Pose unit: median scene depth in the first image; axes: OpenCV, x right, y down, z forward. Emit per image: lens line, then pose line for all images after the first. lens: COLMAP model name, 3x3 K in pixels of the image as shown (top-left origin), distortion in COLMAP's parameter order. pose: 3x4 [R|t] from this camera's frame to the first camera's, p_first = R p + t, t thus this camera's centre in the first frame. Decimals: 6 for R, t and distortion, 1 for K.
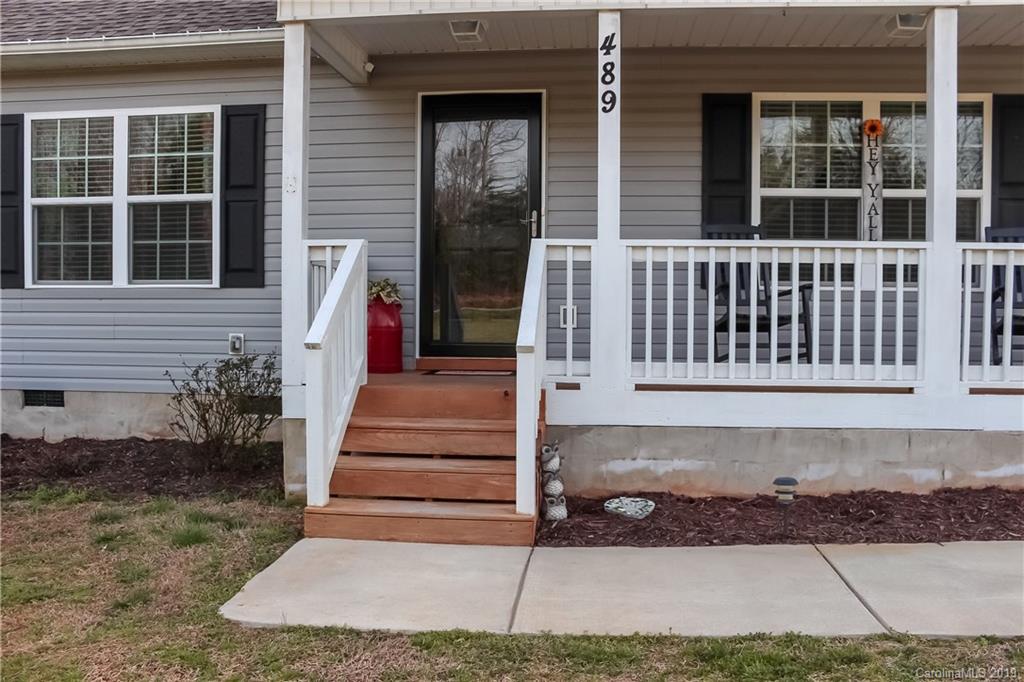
lens RADIAL K [[851.0, 0, 512.0], [0, 851.0, 341.0], [0, 0, 1]] dist [-0.170090, 0.158531]
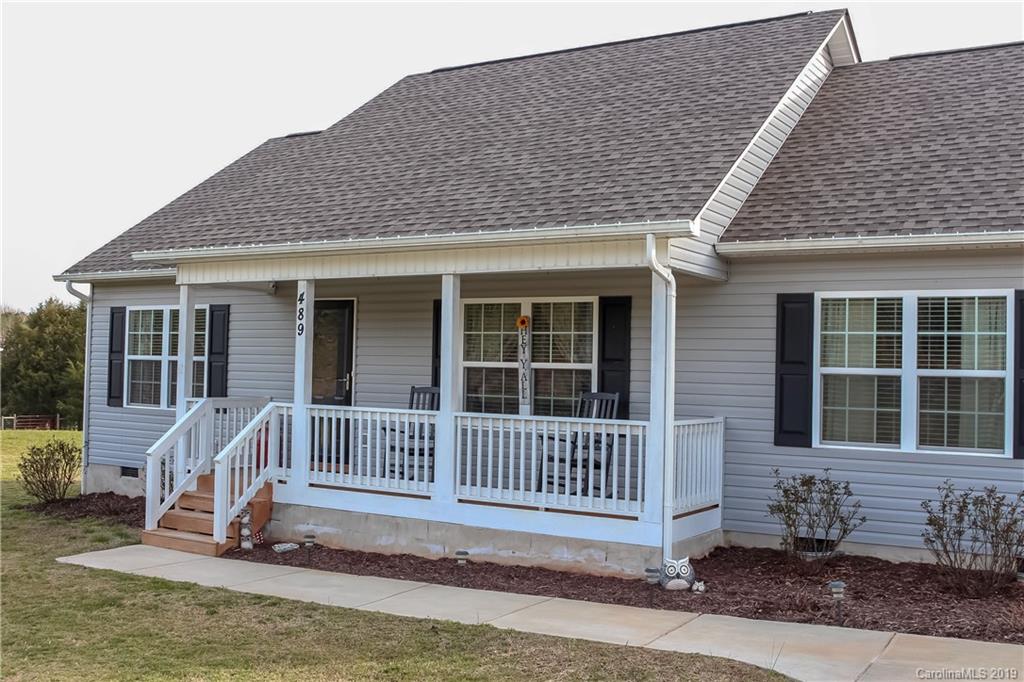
lens RADIAL K [[1090.9, 0, 512.0], [0, 1090.9, 341.0], [0, 0, 1]] dist [-0.104802, 0.031455]
pose [[0.893820, 0.002490, -0.448418, 1.401106], [-0.034309, 0.997433, -0.062849, -0.108762], [0.447111, 0.071560, 0.891611, -0.810983]]
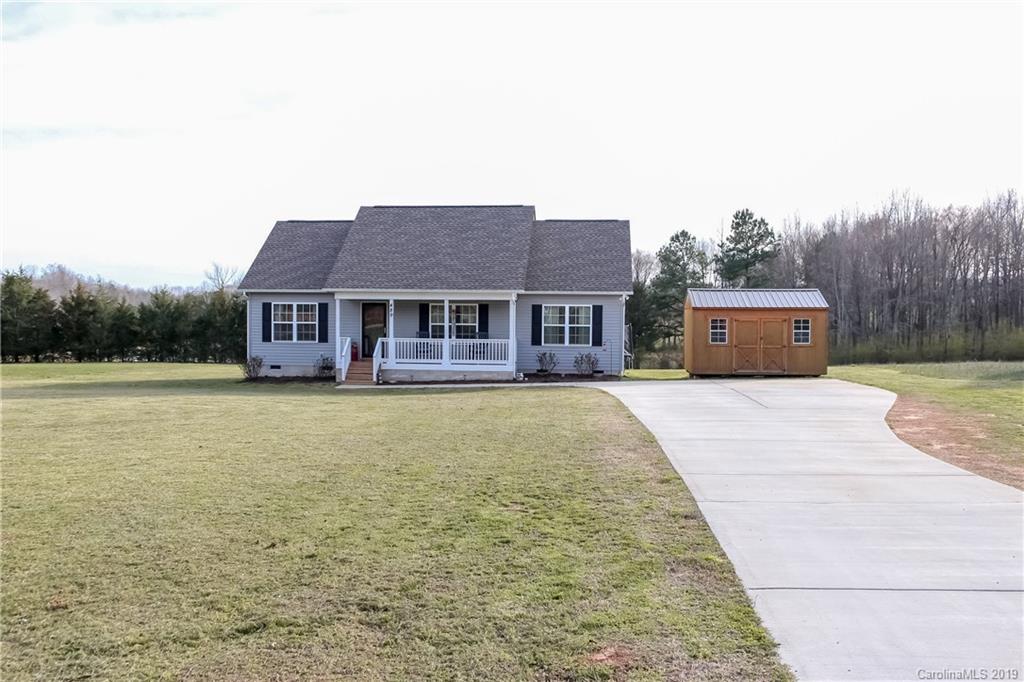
lens RADIAL K [[1025.8, 0, 512.0], [0, 1025.8, 341.0], [0, 0, 1]] dist [0.000336, 0.000890]
pose [[0.999978, 0.002502, -0.006088, 0.887127], [-0.002503, 0.999997, -0.000064, -0.089358], [0.006088, 0.000079, 0.999981, -5.478207]]
